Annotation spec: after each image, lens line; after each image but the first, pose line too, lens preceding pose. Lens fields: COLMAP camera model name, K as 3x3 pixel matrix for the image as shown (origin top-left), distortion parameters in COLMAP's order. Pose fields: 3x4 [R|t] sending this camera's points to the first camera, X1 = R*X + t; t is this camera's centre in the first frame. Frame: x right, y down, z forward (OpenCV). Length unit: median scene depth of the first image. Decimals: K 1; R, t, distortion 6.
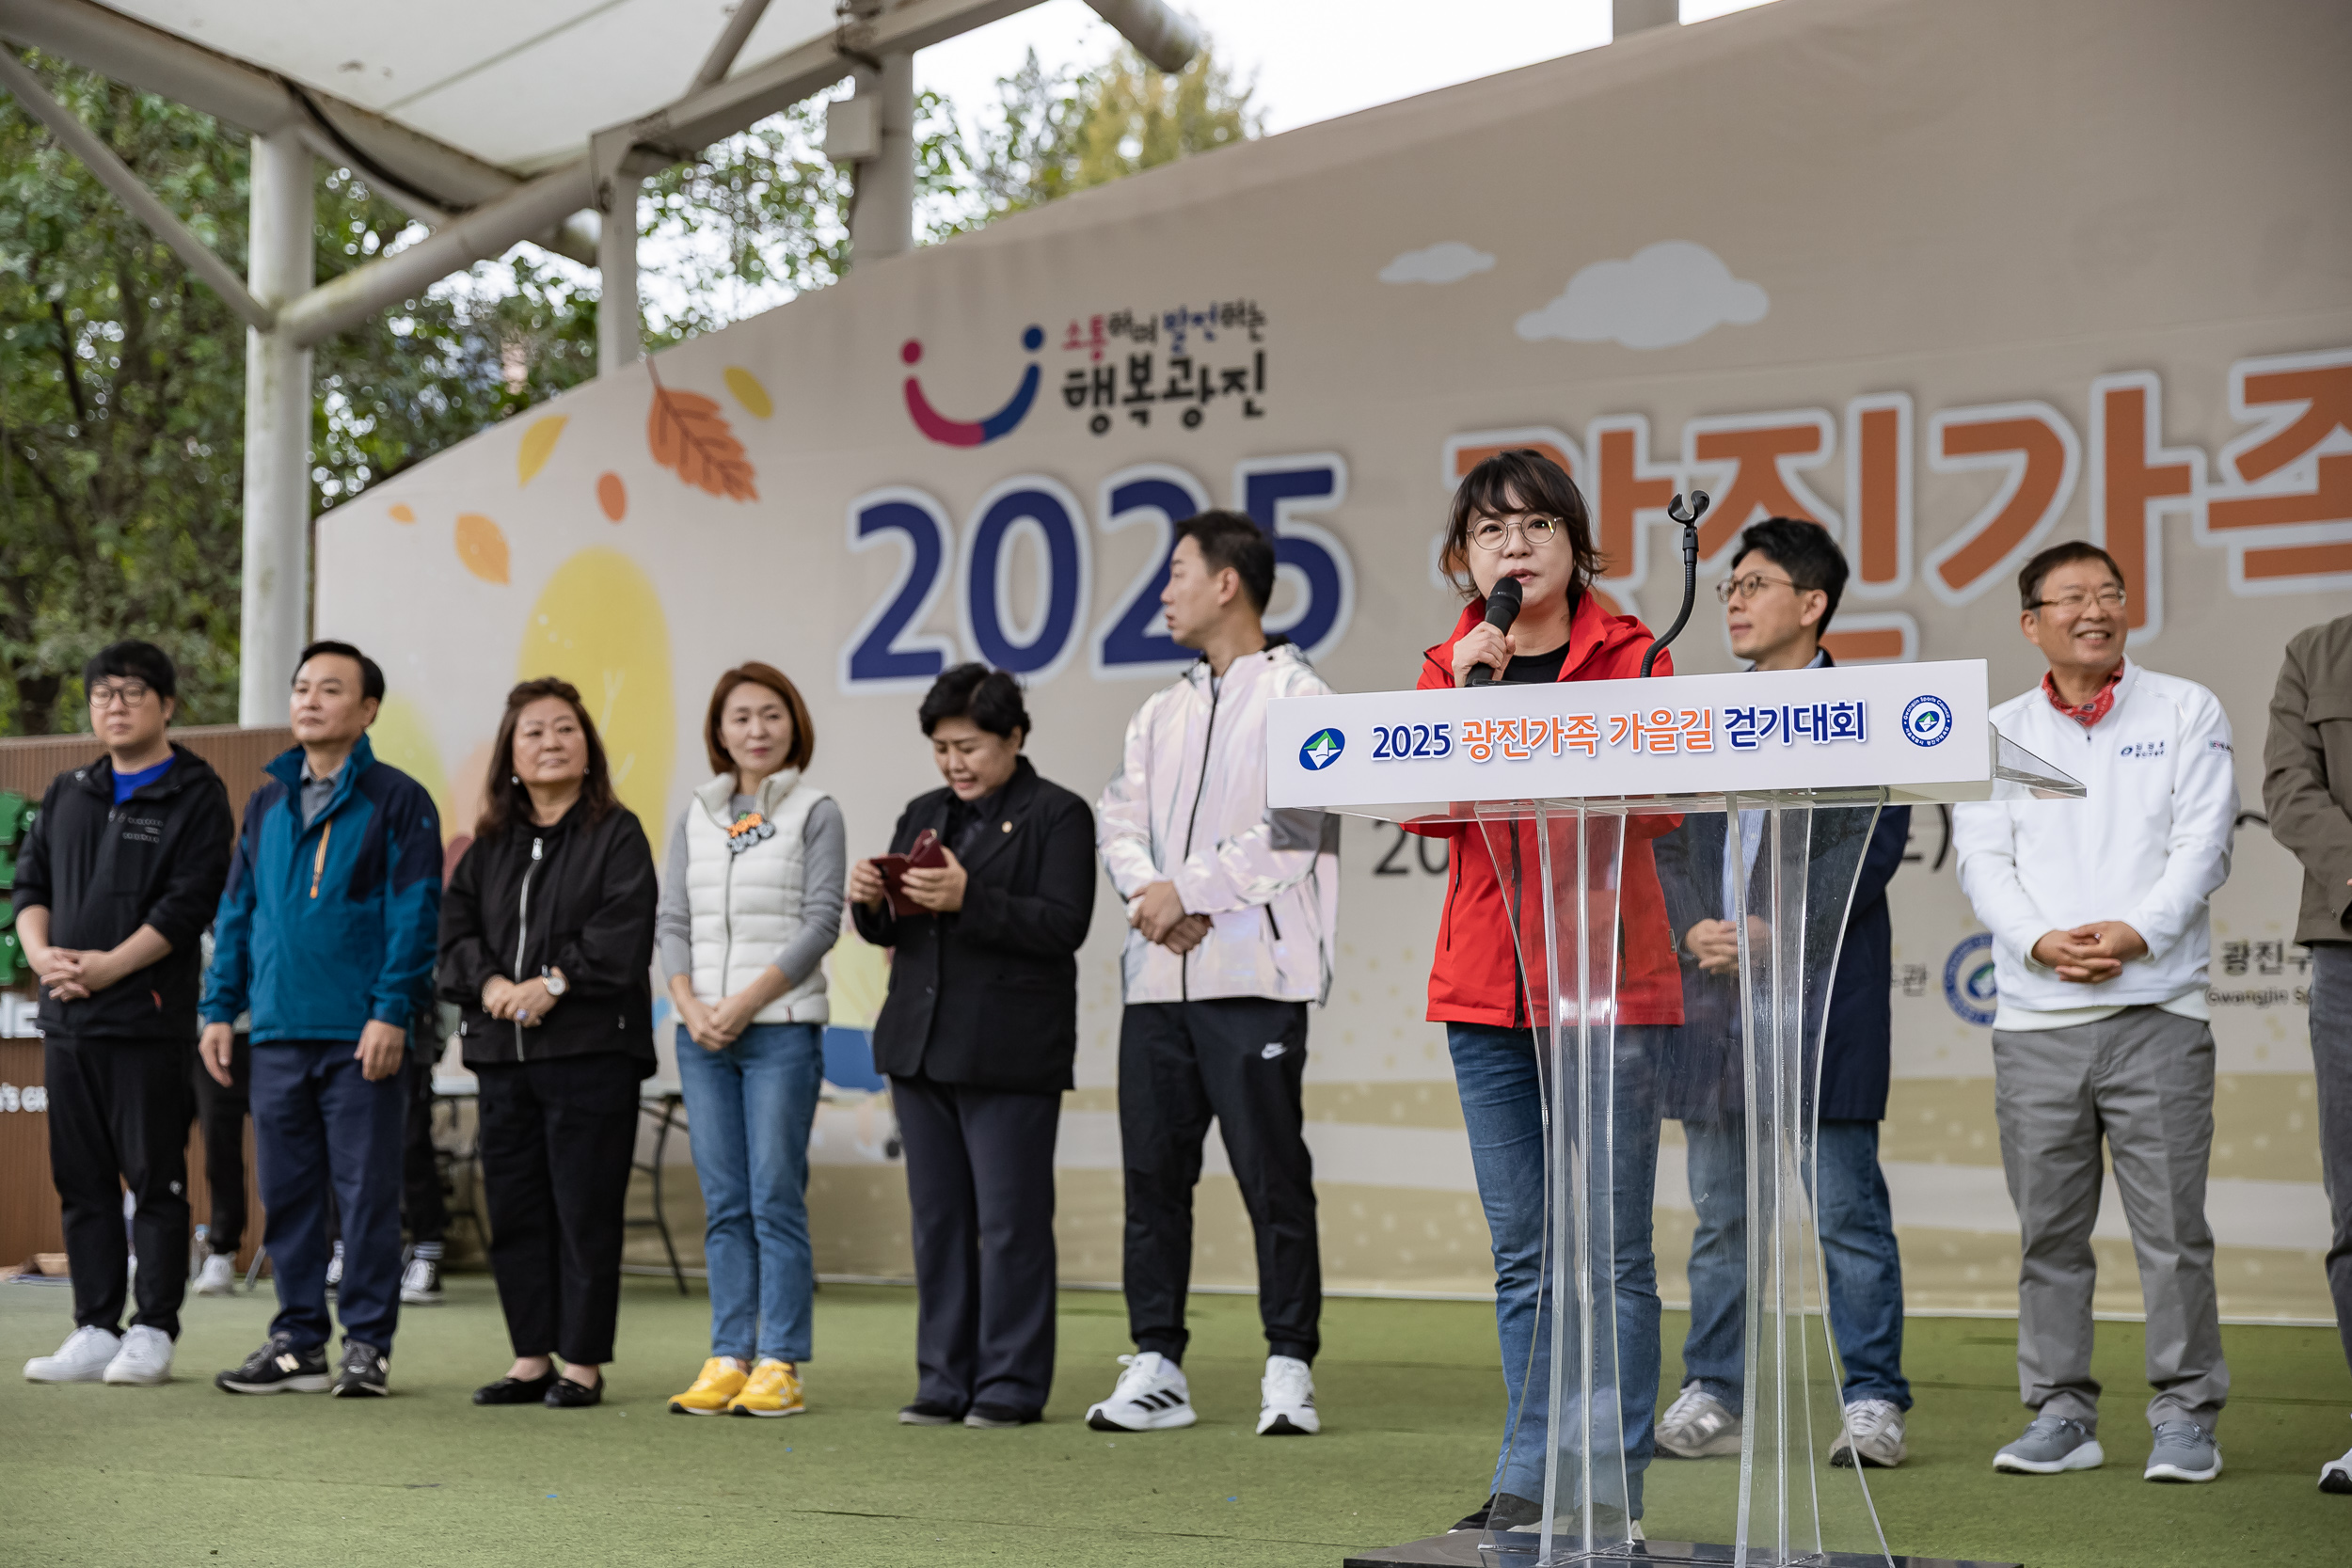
lens RADIAL K [[4059.4, 0, 1093.6], [0, 4059.4, 830.8], [0, 0, 1]] dist [0.022393, 0.000000]
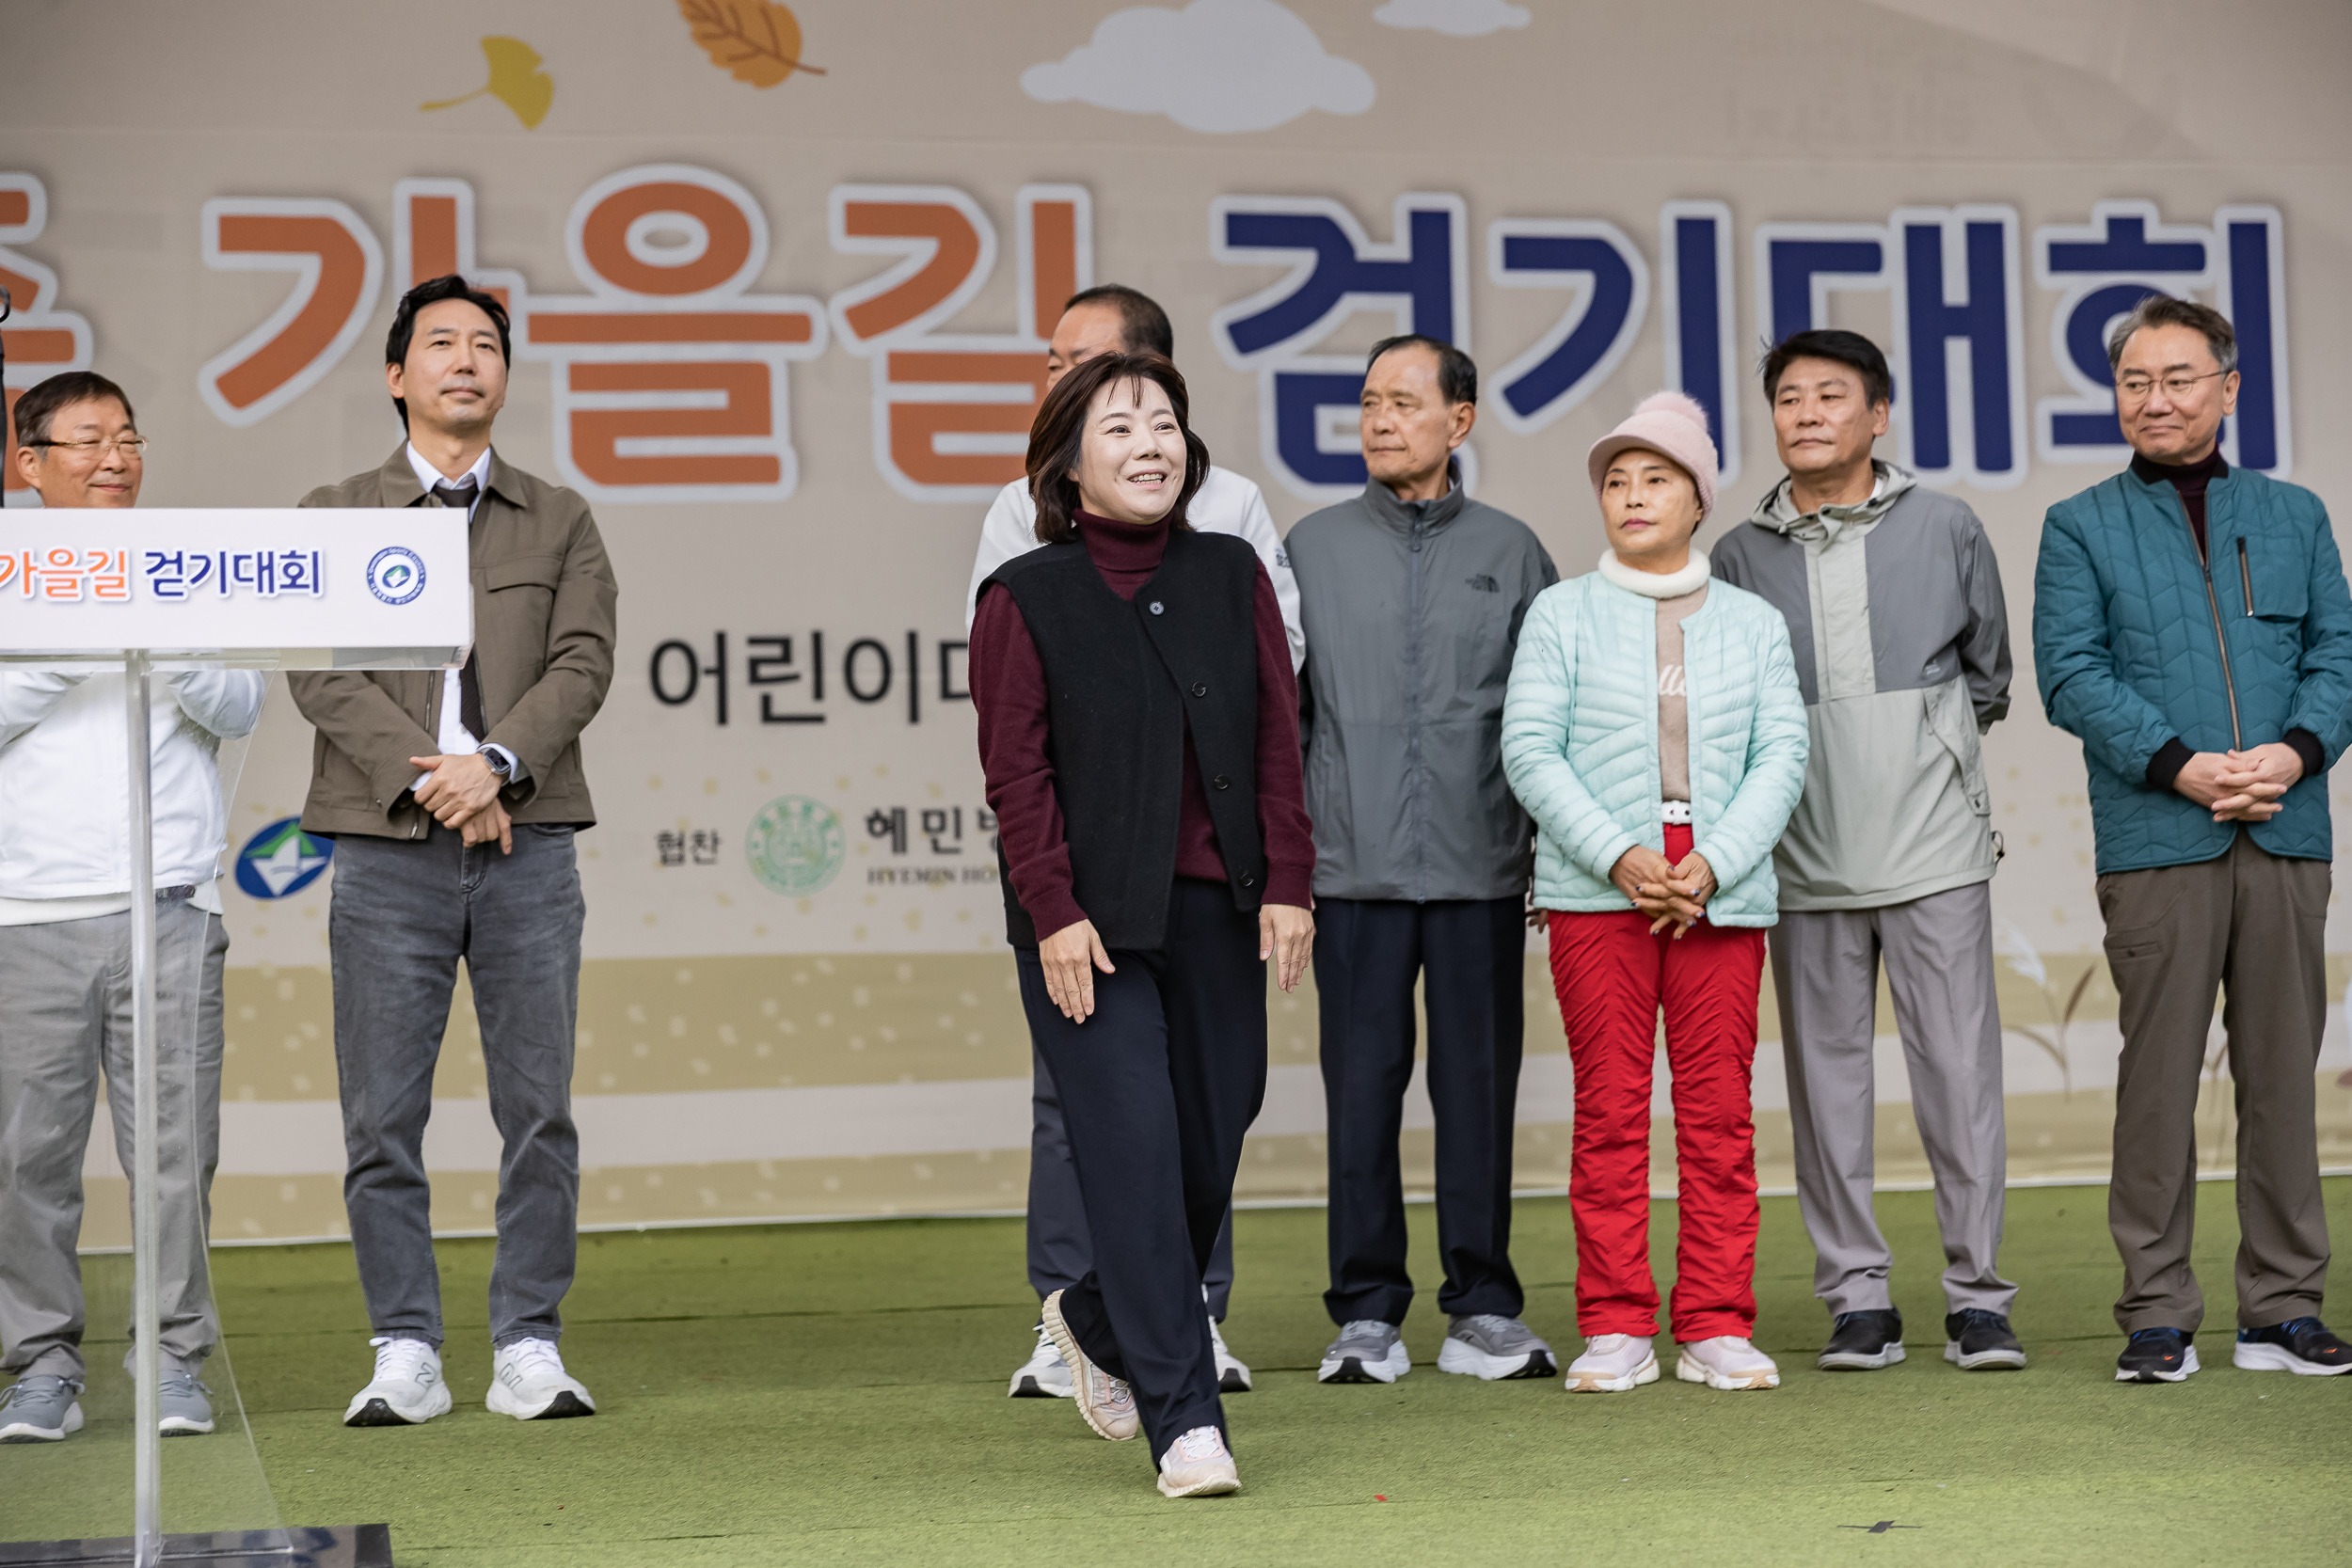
lens RADIAL K [[4499.2, 0, 1209.8], [0, 4499.2, 824.2], [0, 0, 1]] dist [0.086265, 0.000000]
pose [[0.759456, 0.004486, 0.650543, -0.108739], [-0.020138, 0.999659, 0.016616, 0.002094], [-0.650247, -0.025720, 0.759287, 0.049753]]
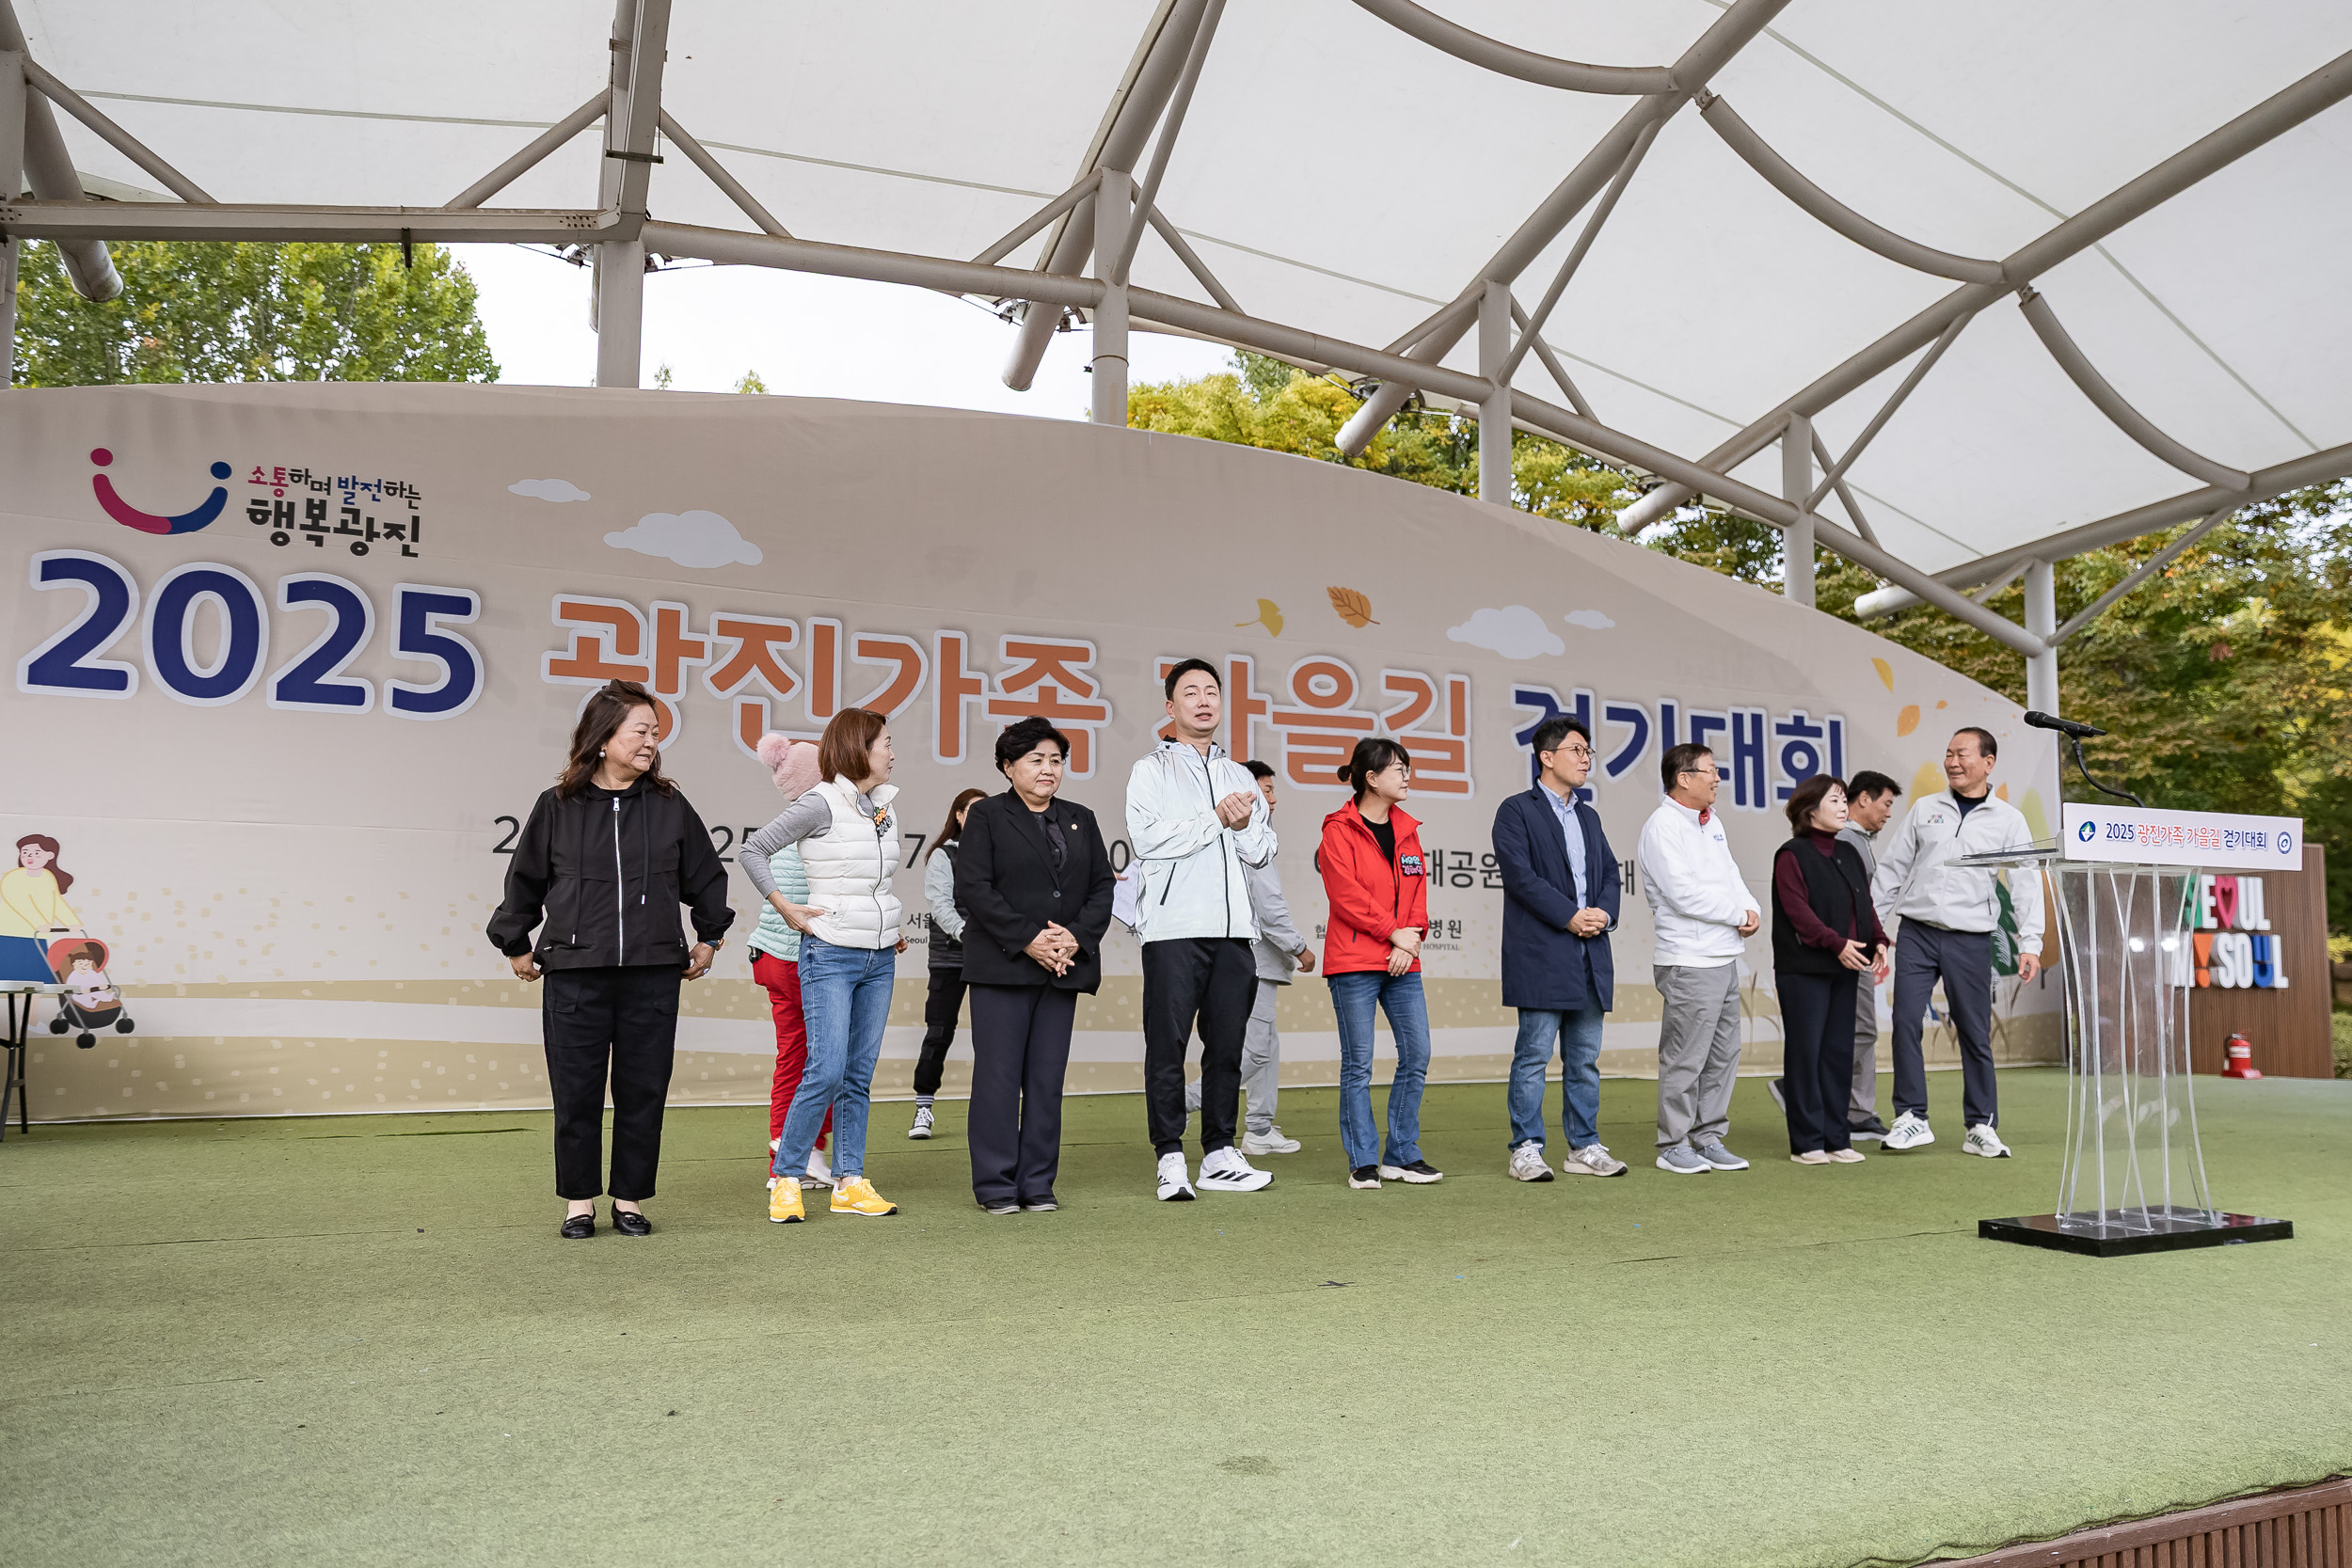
lens RADIAL K [[1763.1, 0, 1254.9], [0, 1763.1, 840.7], [0, 0, 1]] dist [-0.013833, 0.023367]
pose [[0.555122, 0.067906, 0.828992, -0.337438], [-0.060034, 0.997333, -0.041495, 0.016877], [-0.829599, -0.026733, 0.557719, 0.342535]]
